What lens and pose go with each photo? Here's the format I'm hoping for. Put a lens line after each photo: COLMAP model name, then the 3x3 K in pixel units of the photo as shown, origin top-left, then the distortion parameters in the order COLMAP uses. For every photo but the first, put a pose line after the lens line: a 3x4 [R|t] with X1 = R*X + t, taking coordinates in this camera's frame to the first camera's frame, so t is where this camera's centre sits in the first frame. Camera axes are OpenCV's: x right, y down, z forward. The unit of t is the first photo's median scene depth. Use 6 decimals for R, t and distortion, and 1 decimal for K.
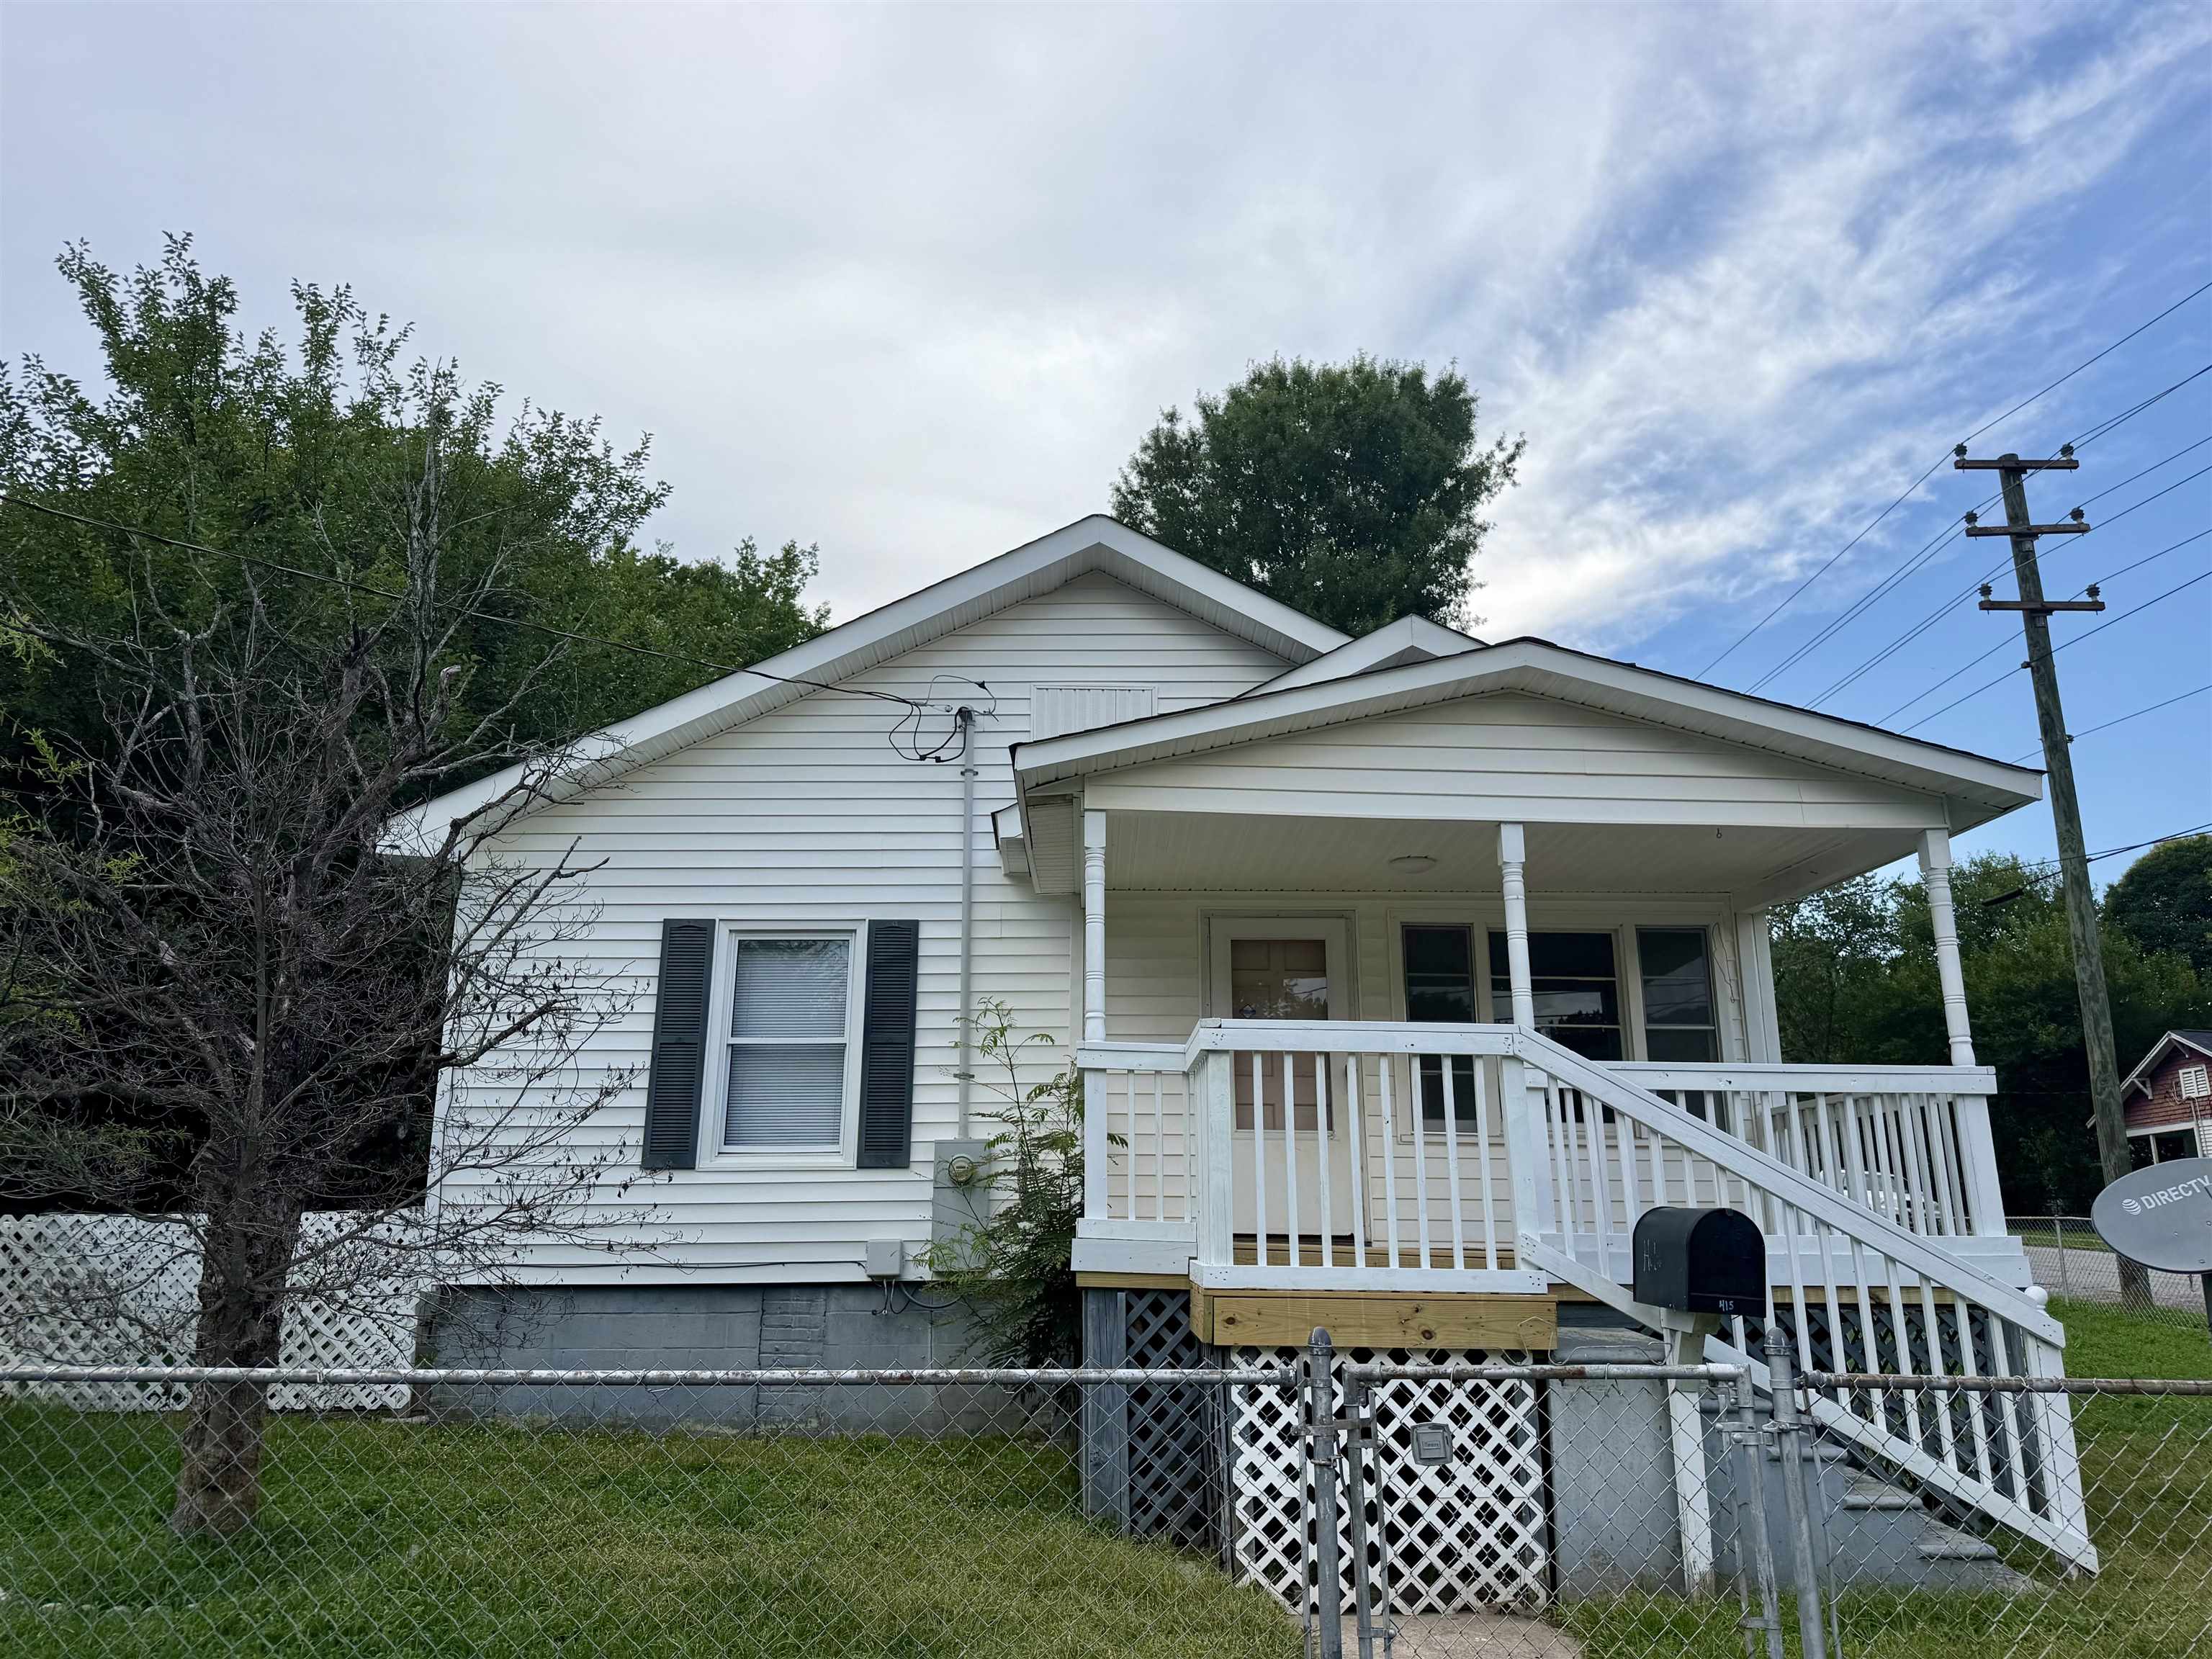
lens RADIAL K [[1557.4, 0, 1098.2], [0, 1557.4, 708.9], [0, 0, 1]] dist [0.099899, -0.148403]
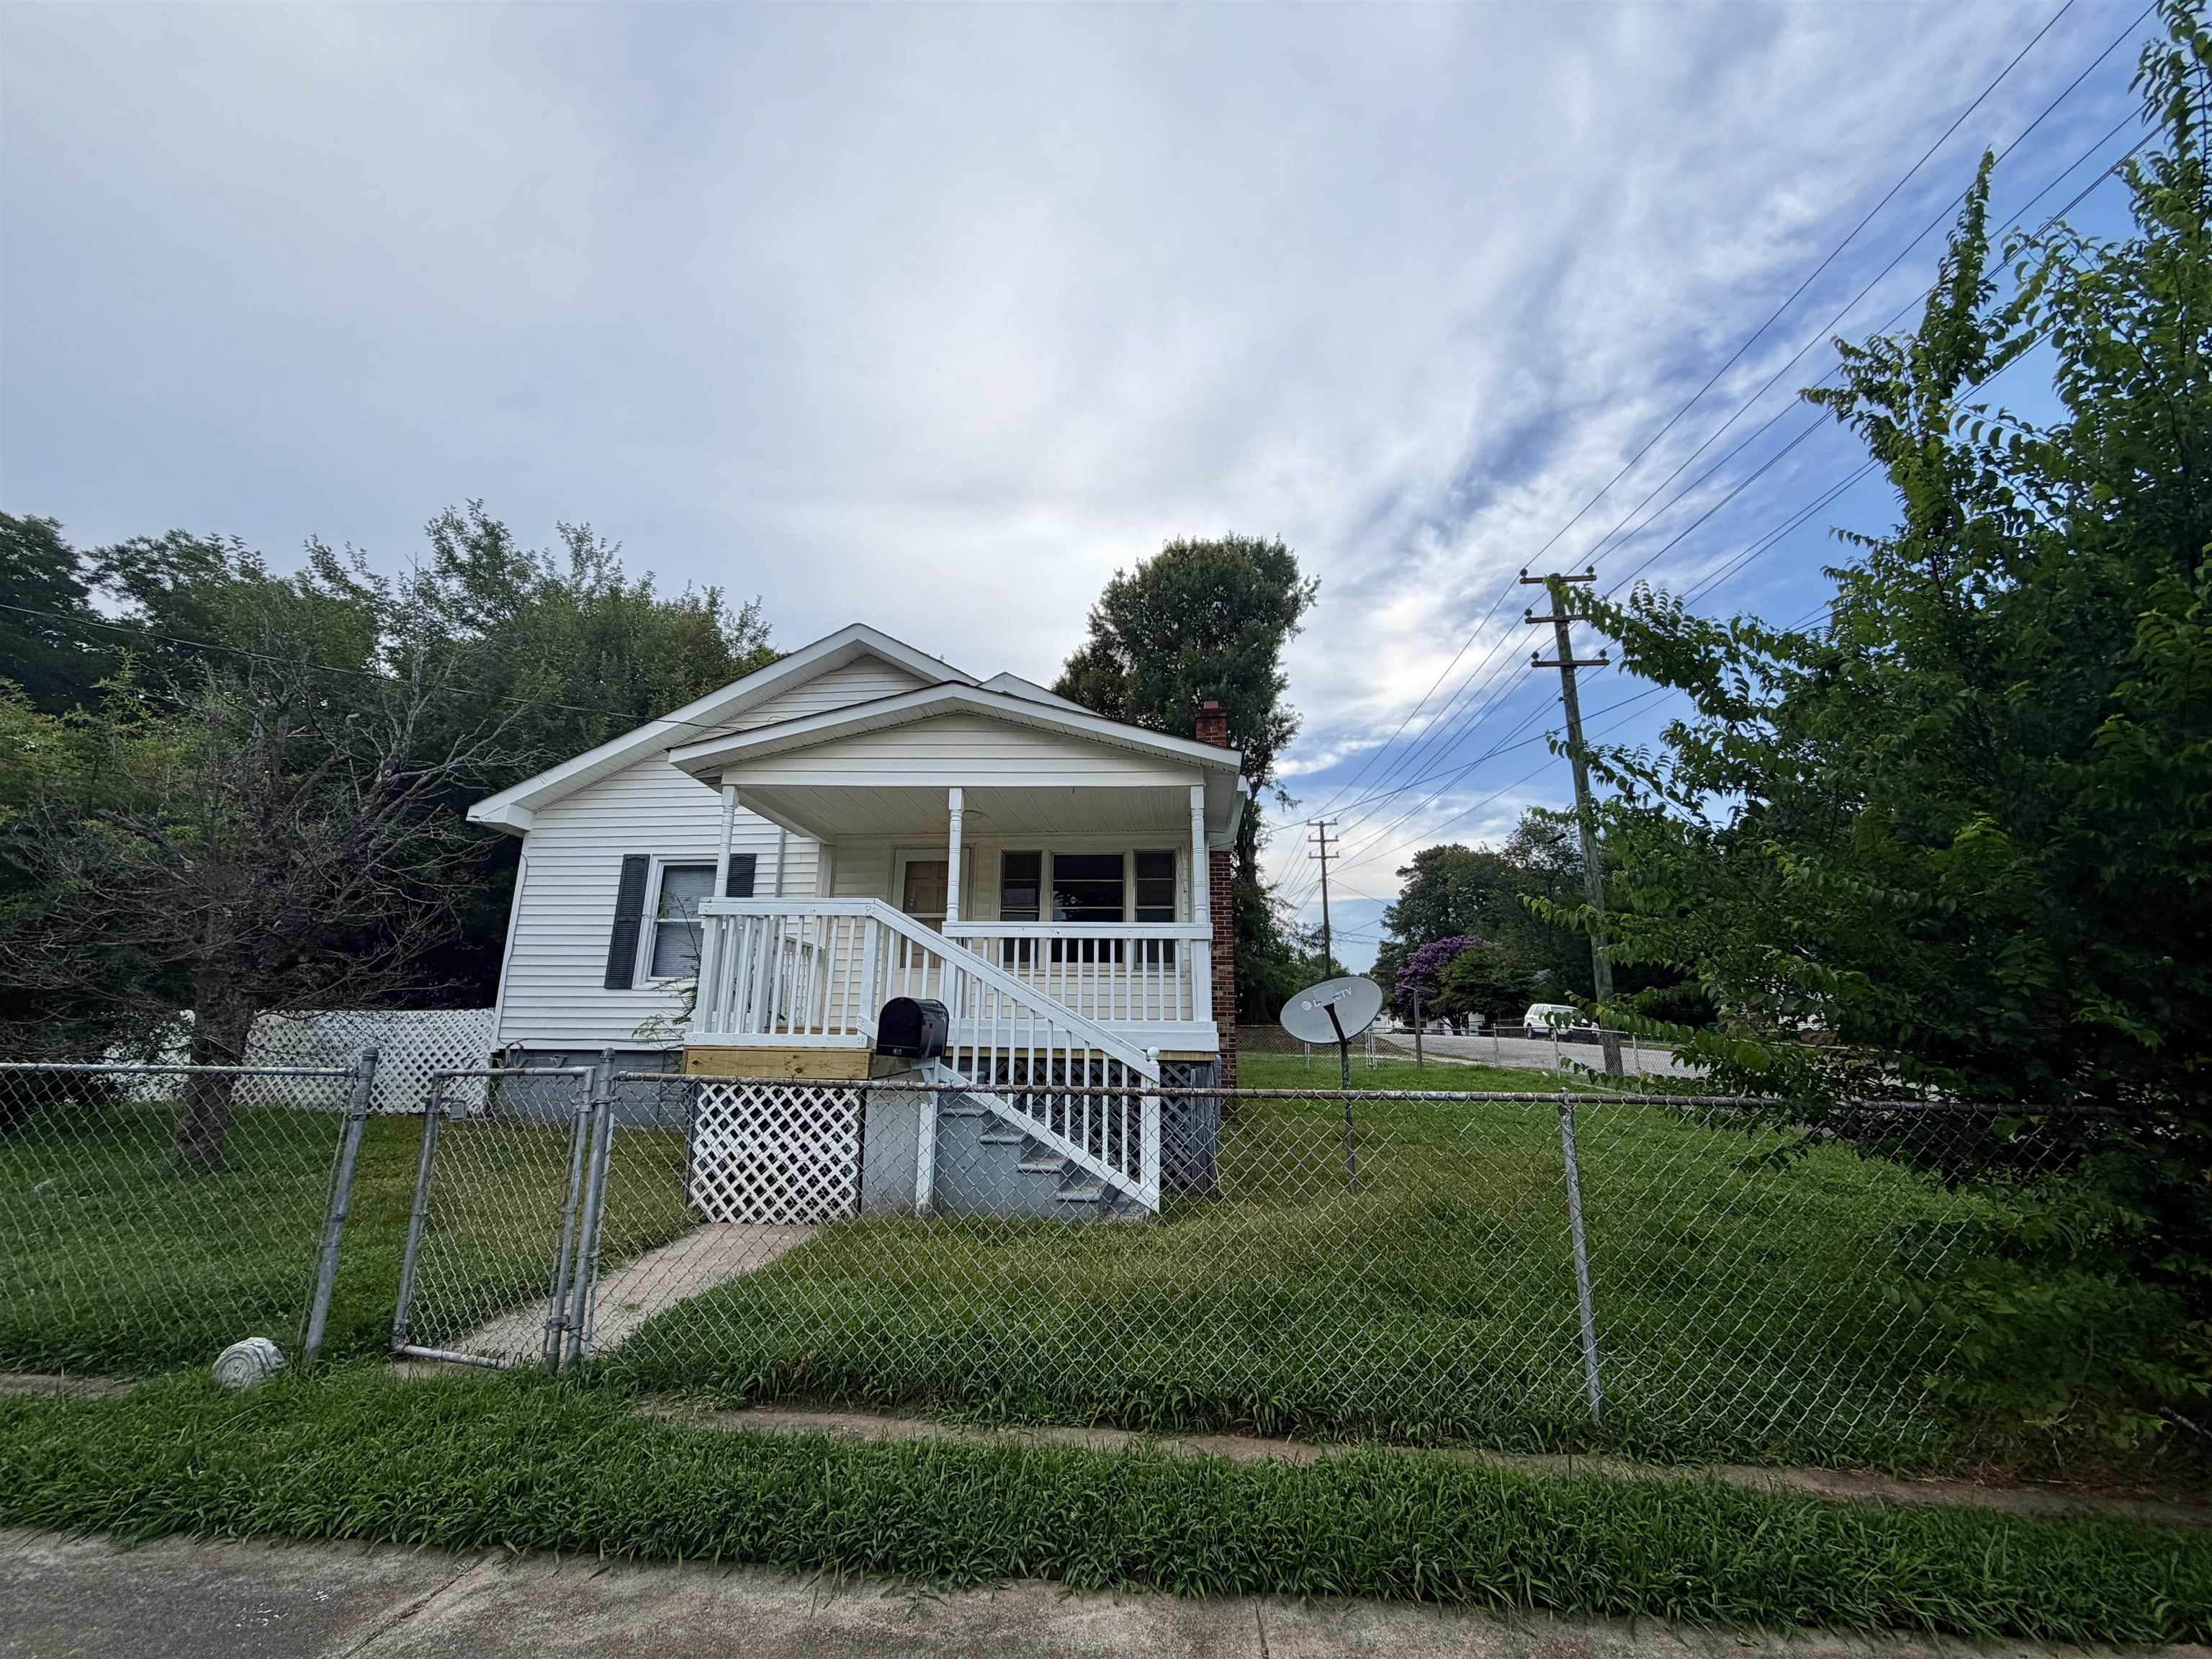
lens RADIAL K [[885.6, 0, 1103.2], [0, 885.6, 775.9], [0, 0, 1]] dist [-0.020365, -0.000051]
pose [[0.994899, -0.024442, -0.097873, 0.380317], [0.027291, 0.999239, 0.027883, 0.029428], [0.097117, -0.030412, 0.994808, 0.039371]]
